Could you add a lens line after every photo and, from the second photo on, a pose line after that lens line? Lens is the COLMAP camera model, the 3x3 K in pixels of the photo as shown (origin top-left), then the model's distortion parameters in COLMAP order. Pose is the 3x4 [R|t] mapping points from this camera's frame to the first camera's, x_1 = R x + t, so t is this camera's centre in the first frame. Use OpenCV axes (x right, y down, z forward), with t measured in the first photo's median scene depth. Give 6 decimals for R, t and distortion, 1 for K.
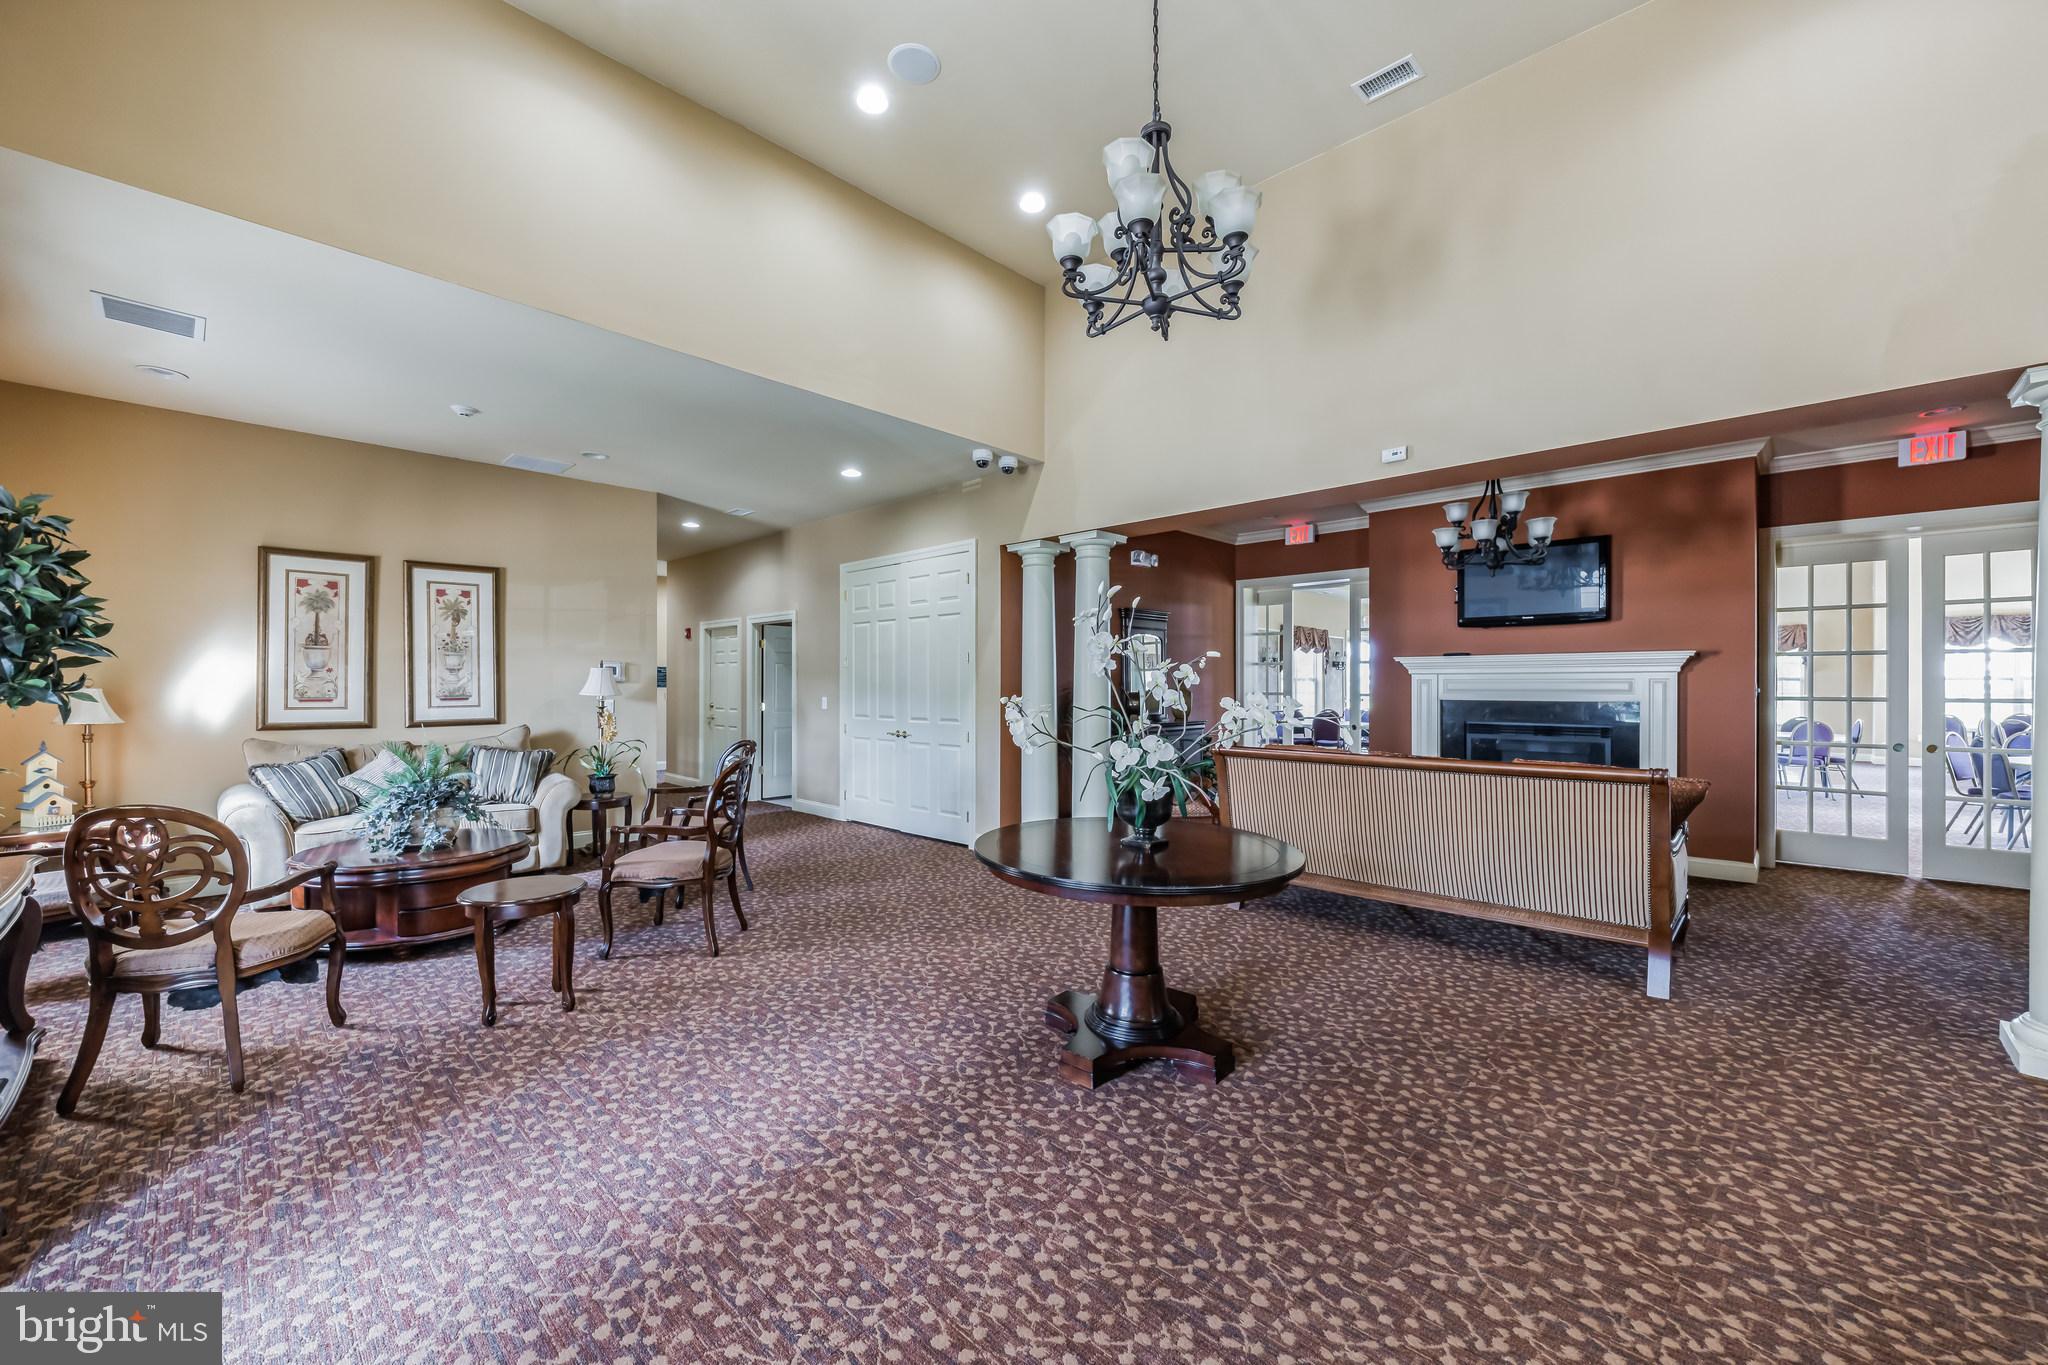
lens RADIAL K [[796.9, 0, 1025.6], [0, 796.9, 679.4], [0, 0, 1]] dist [-0.000291, -0.000031]
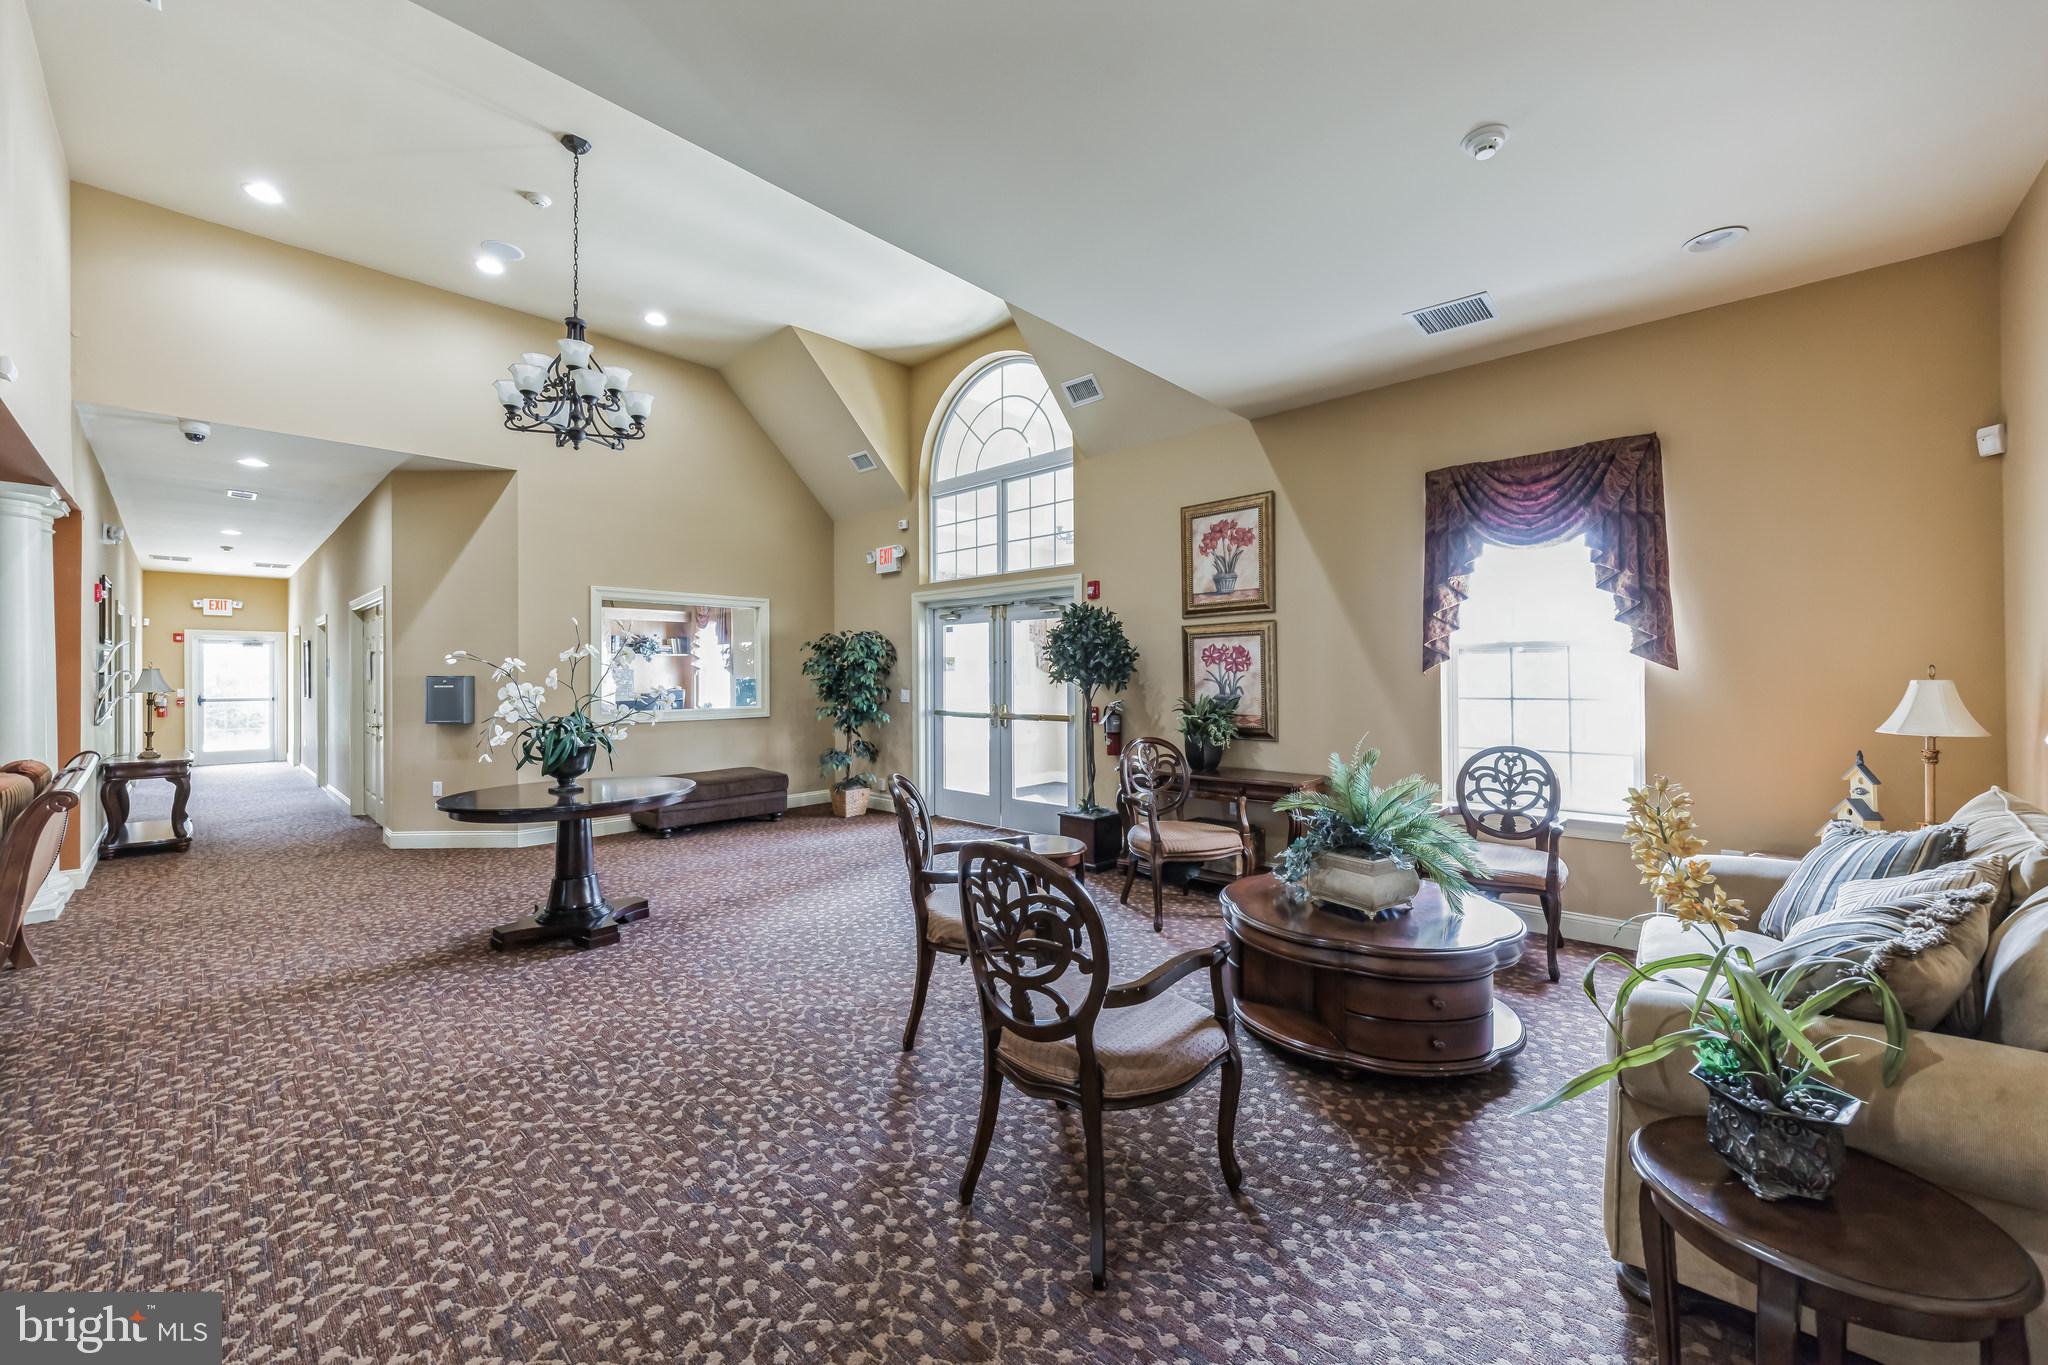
lens RADIAL K [[796.9, 0, 1025.6], [0, 796.9, 677.9], [0, 0, 1]] dist [-0.000291, -0.000031]
pose [[-0.999778, 0.002181, -0.020967, -0.540288], [0.002217, 0.999996, -0.001700, 0.007785], [0.020964, -0.001746, -0.999779, 2.055208]]
